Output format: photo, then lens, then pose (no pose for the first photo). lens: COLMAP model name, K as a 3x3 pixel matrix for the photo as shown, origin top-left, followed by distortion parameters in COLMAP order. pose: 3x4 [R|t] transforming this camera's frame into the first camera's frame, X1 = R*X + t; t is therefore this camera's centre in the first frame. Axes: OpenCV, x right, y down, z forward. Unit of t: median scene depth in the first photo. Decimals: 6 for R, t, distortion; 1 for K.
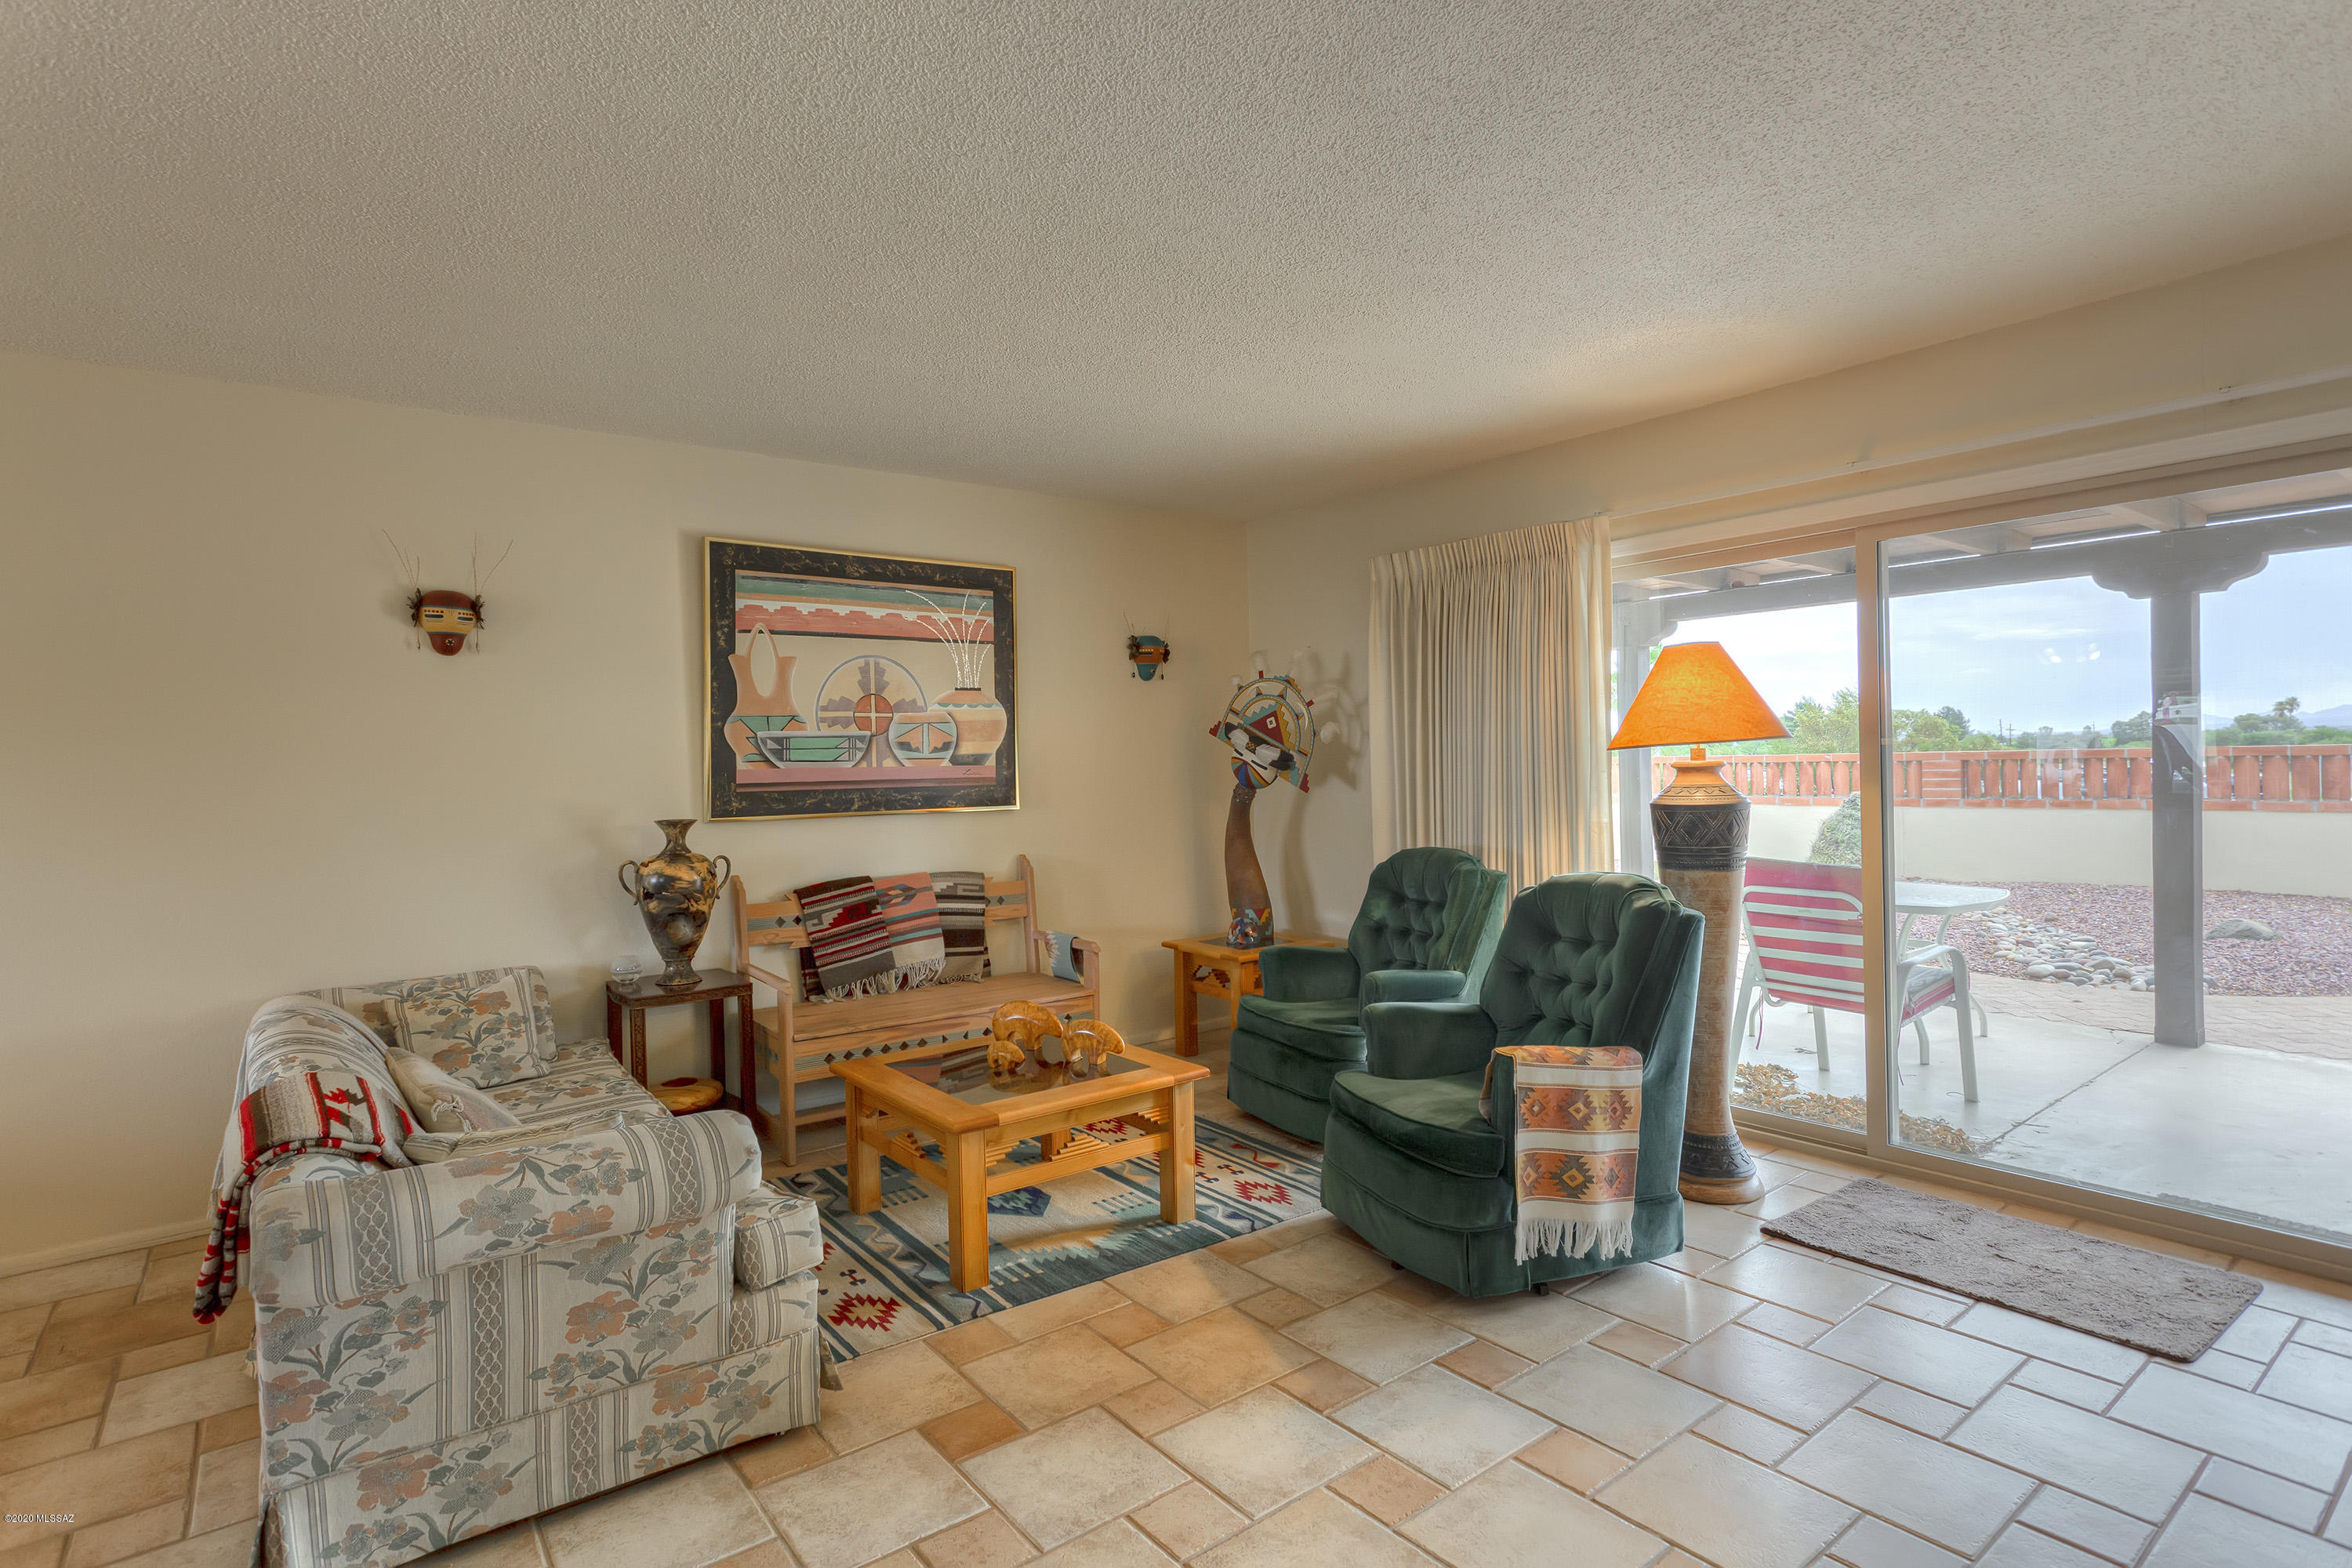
lens RADIAL K [[1192.3, 0, 1167.5], [0, 1192.3, 749.3], [0, 0, 1]] dist [-0.004039, -0.000324]
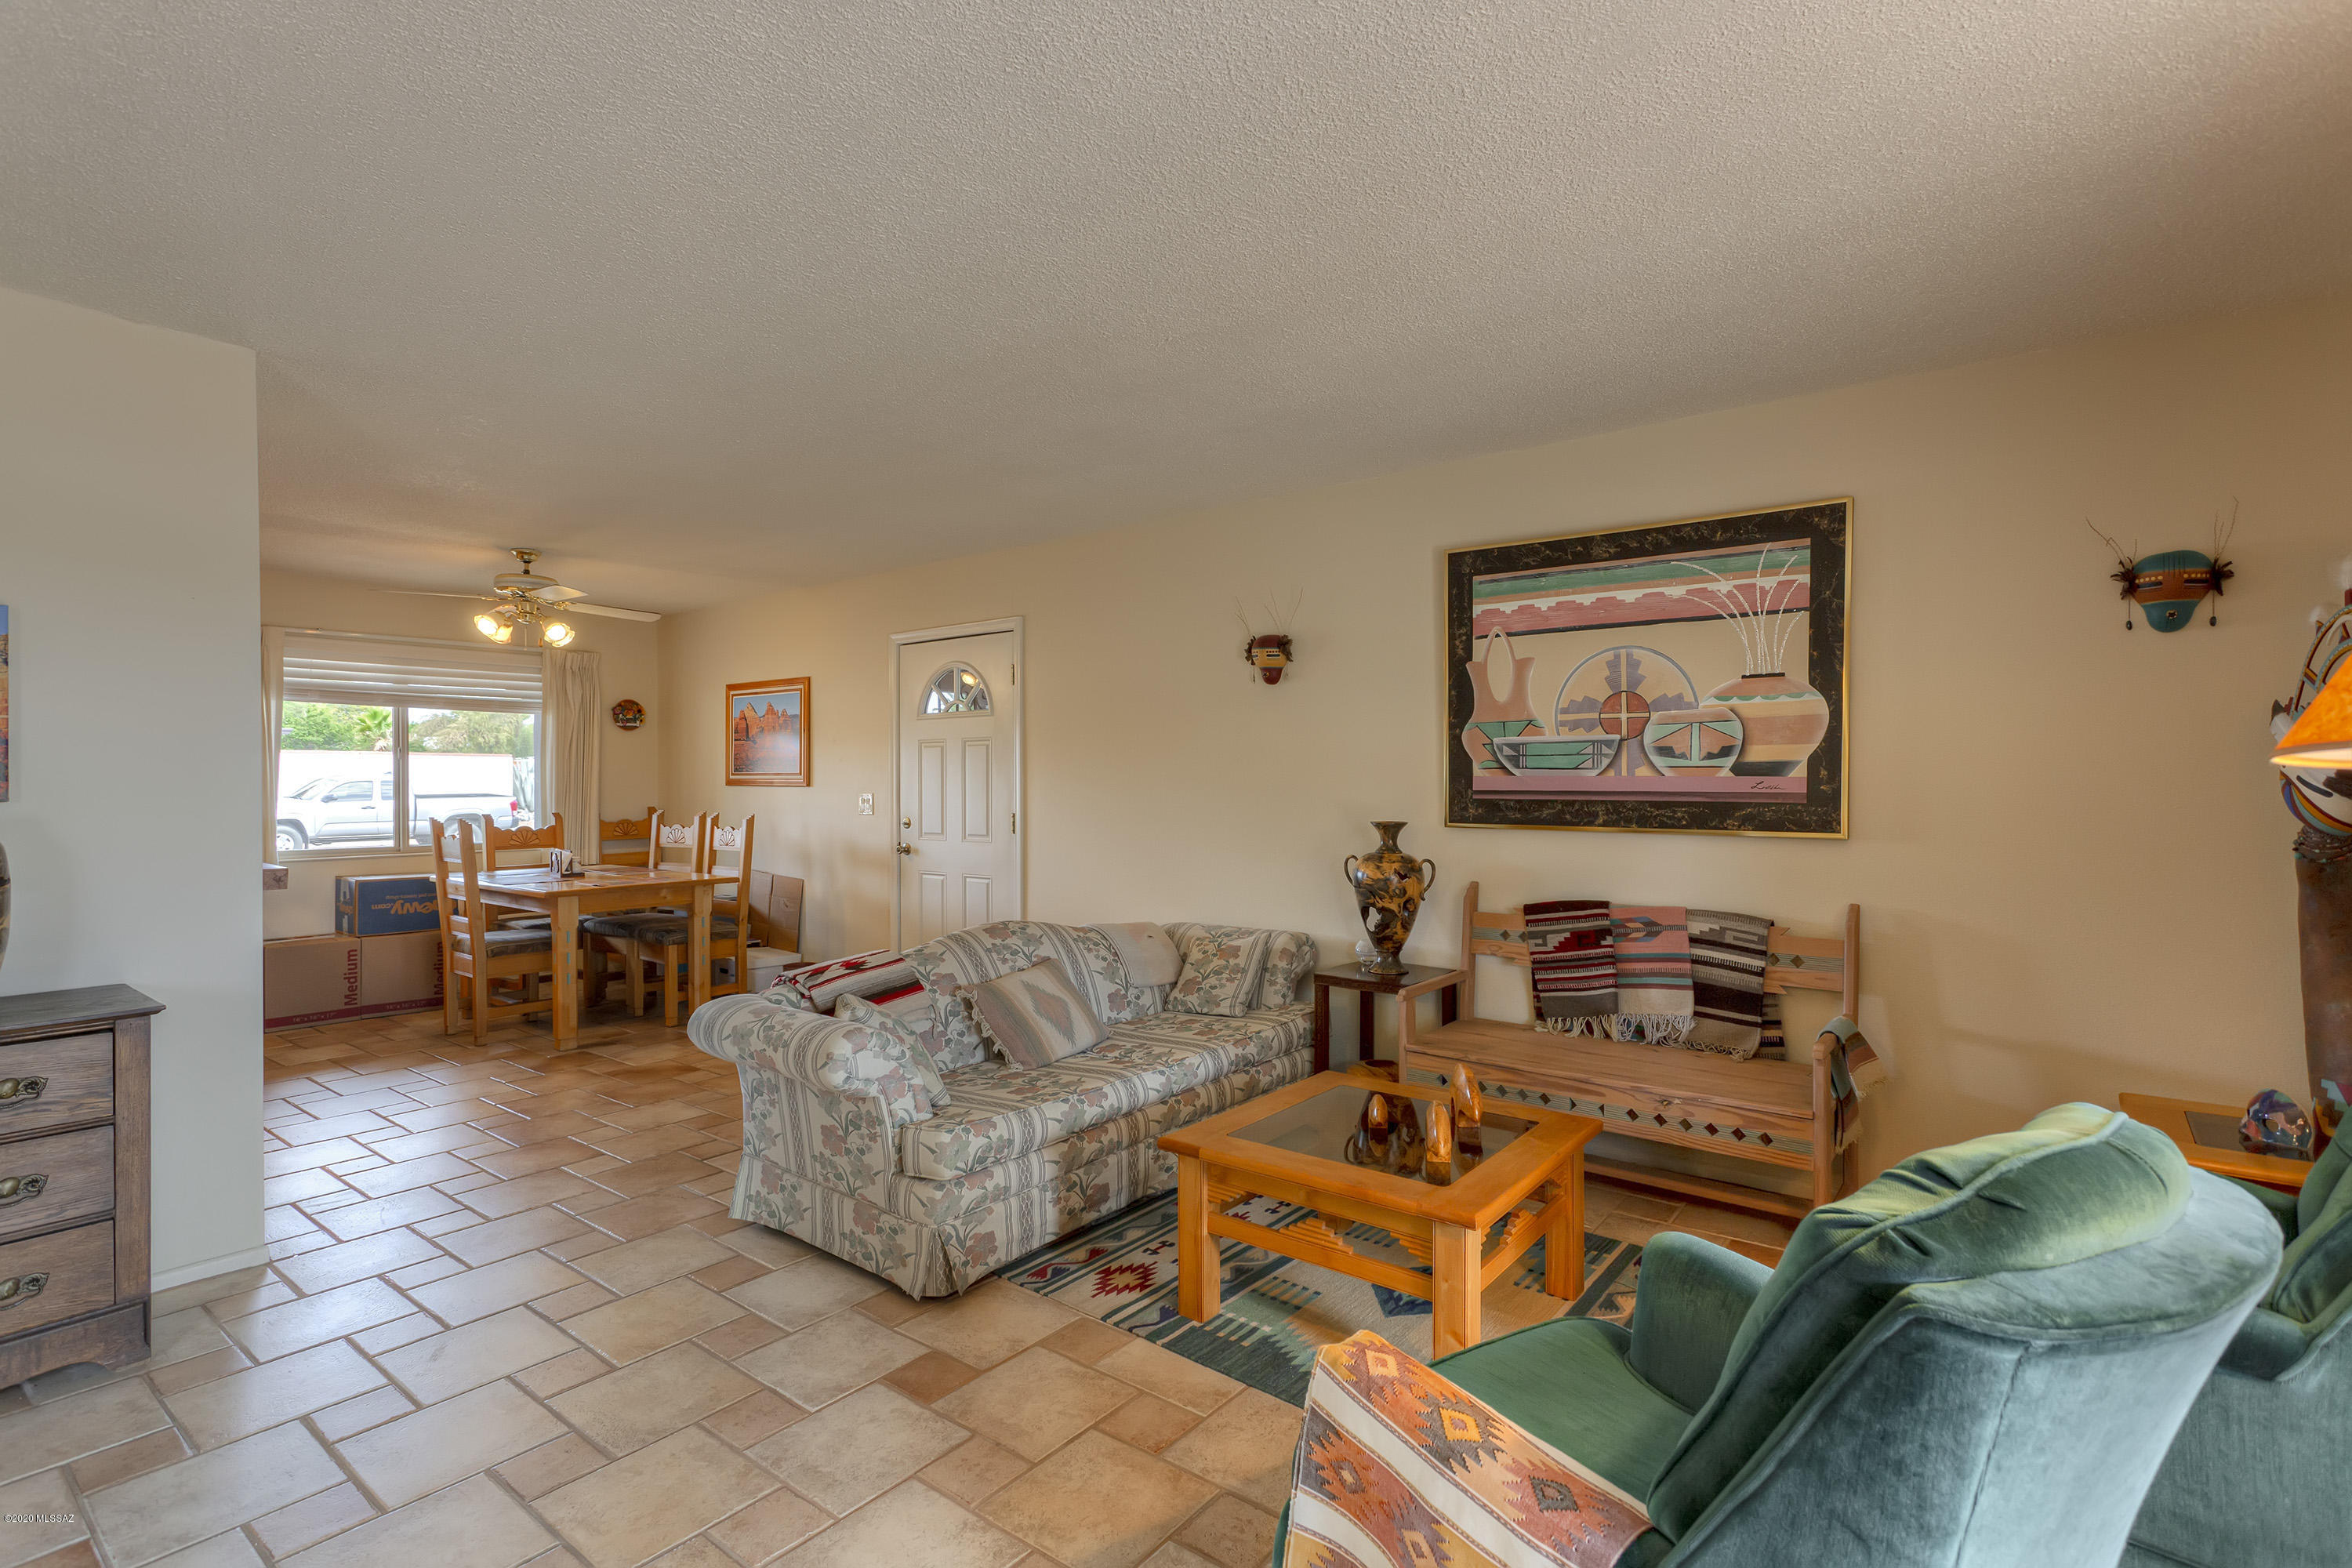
lens RADIAL K [[1104.4, 0, 1182.2], [0, 1104.4, 773.3], [0, 0, 1]] dist [-0.006091, -0.000922]
pose [[0.251350, 0.013426, -0.967803, 0.448114], [0.004913, 0.999873, 0.015147, -0.000774], [0.967884, -0.008562, 0.251252, 0.499282]]
